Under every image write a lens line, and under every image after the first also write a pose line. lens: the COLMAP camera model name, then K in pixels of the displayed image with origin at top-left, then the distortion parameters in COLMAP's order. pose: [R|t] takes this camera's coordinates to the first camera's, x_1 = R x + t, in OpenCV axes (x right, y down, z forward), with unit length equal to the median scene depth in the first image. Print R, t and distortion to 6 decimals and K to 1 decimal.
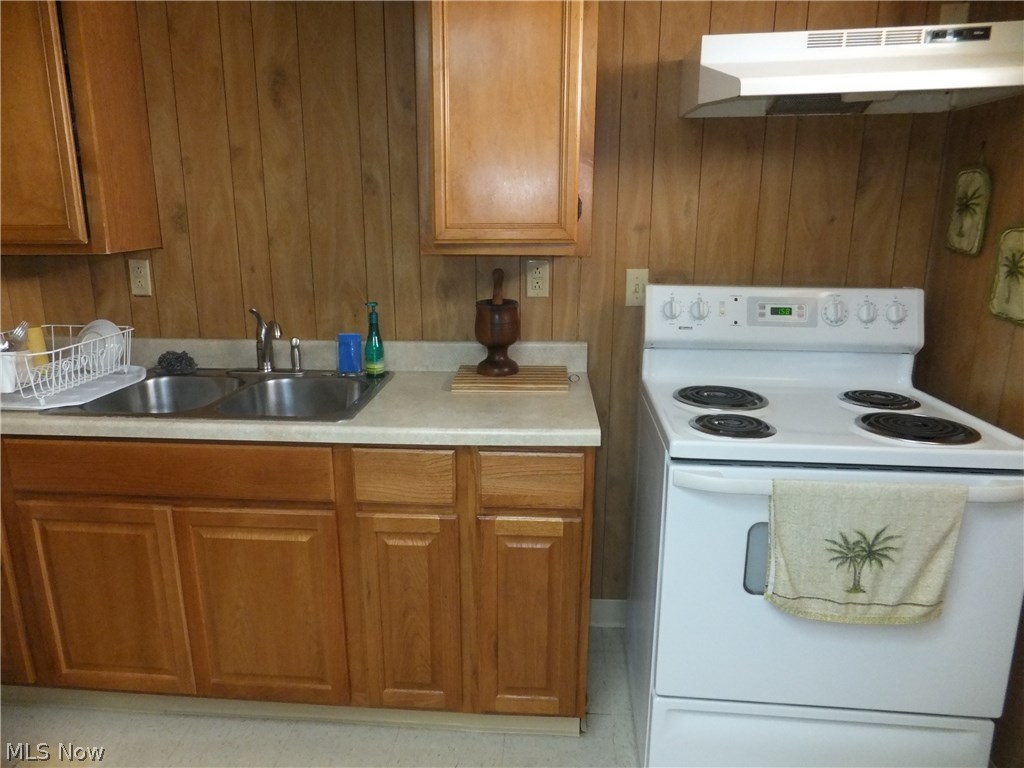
lens RADIAL K [[699.6, 0, 512.0], [0, 699.6, 384.0], [0, 0, 1]] dist [-0.033218, 0.001363]
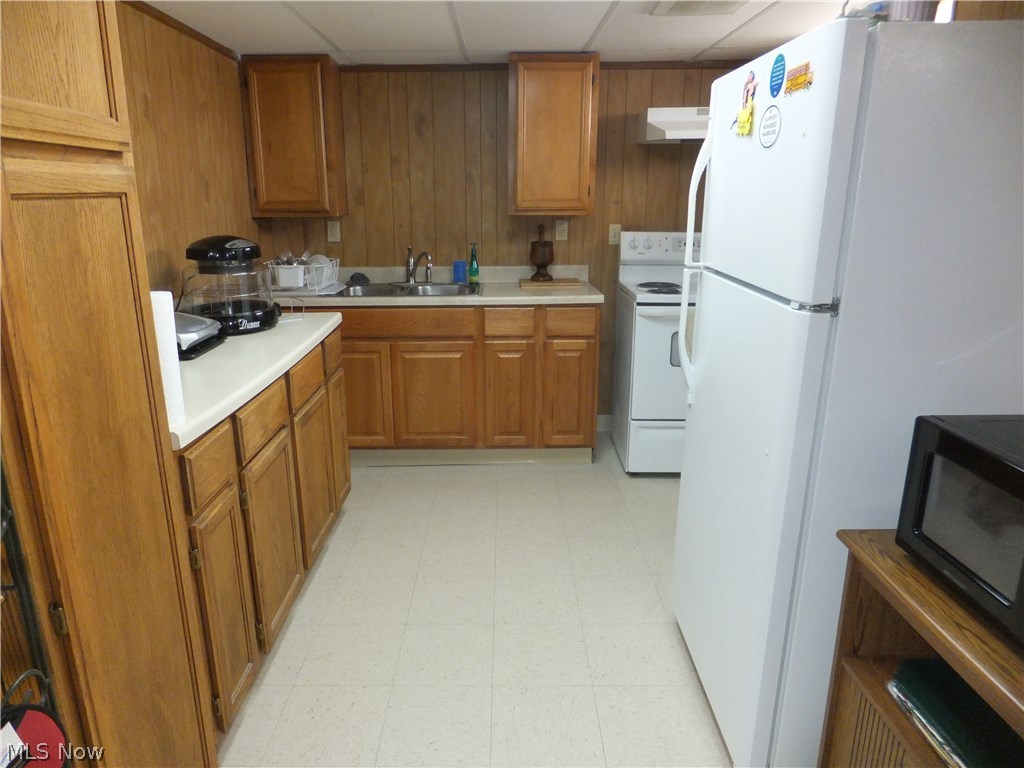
lens RADIAL K [[699.6, 0, 512.0], [0, 699.6, 384.0], [0, 0, 1]] dist [-0.033218, 0.001363]
pose [[0.997729, -0.021943, 0.063684, -0.239439], [0.020518, 0.999526, 0.022957, 0.228835], [-0.064157, -0.021599, 0.997706, -0.908166]]
